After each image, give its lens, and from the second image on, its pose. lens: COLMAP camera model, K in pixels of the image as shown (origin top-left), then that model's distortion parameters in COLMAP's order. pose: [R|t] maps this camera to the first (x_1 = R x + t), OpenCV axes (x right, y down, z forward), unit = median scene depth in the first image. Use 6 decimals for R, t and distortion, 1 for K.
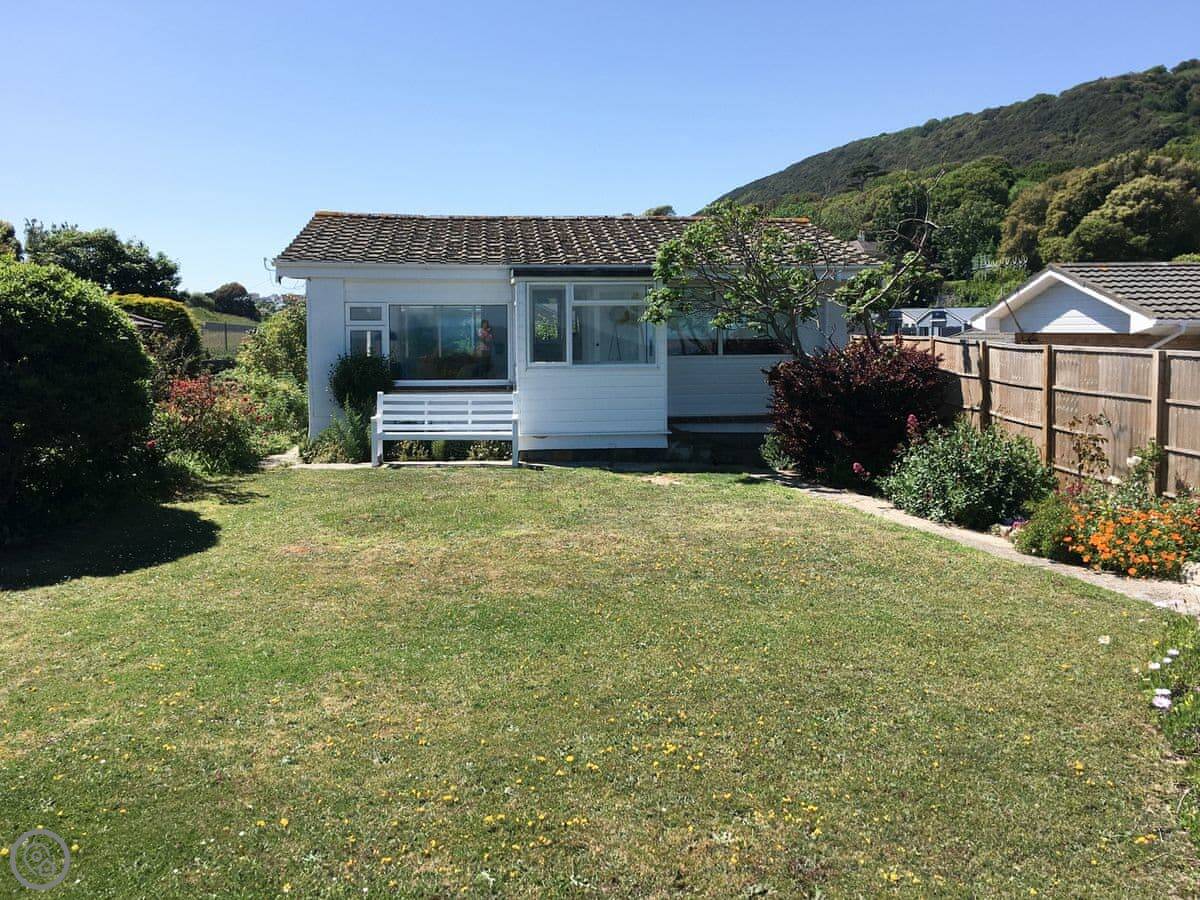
lens RADIAL K [[1298.1, 0, 600.0], [0, 1298.1, 450.0], [0, 0, 1]] dist [0.100472, -0.225046]
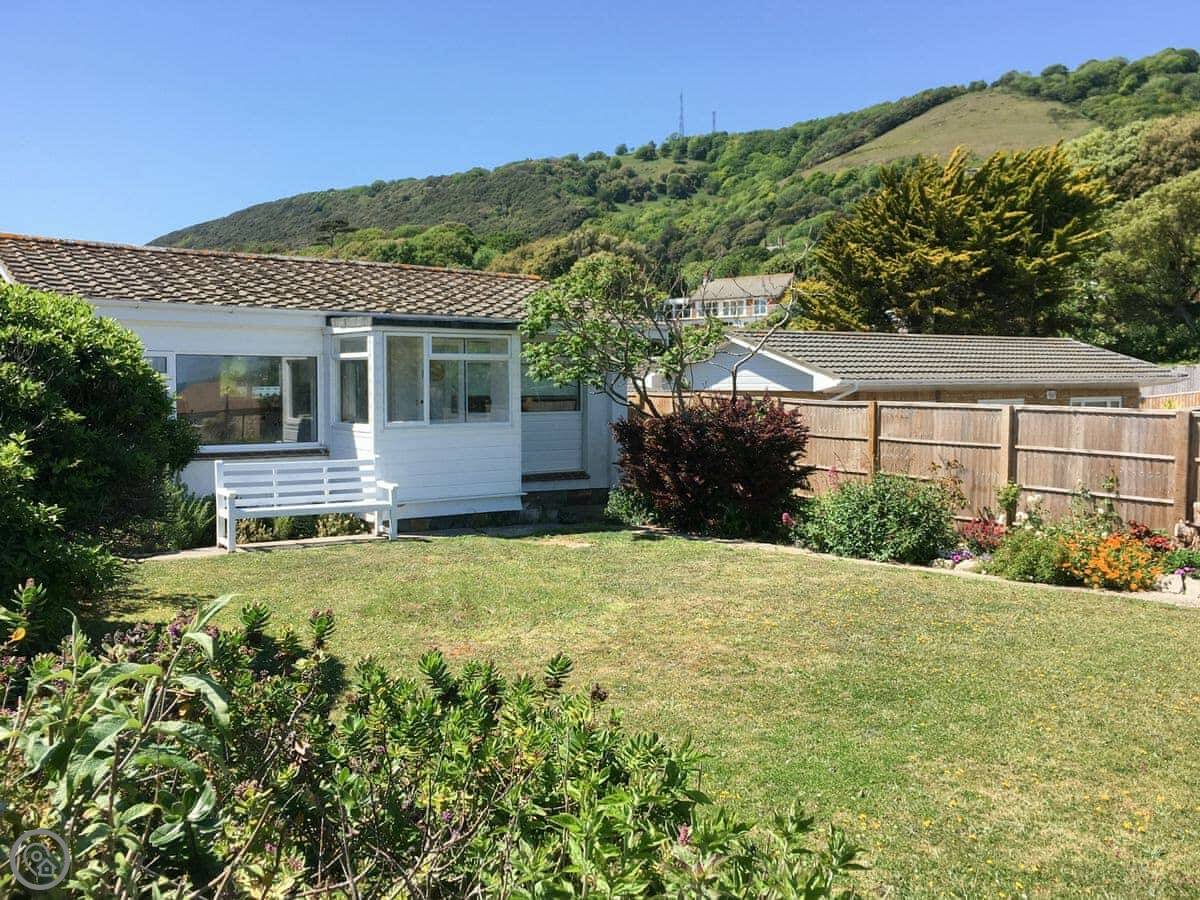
lens RADIAL K [[1298.1, 0, 600.0], [0, 1298.1, 450.0], [0, 0, 1]] dist [0.100472, -0.225046]
pose [[0.806778, -0.025832, 0.590290, -0.433641], [0.050944, 0.998365, -0.025939, -0.016775], [-0.588654, 0.050999, 0.806775, 0.185529]]
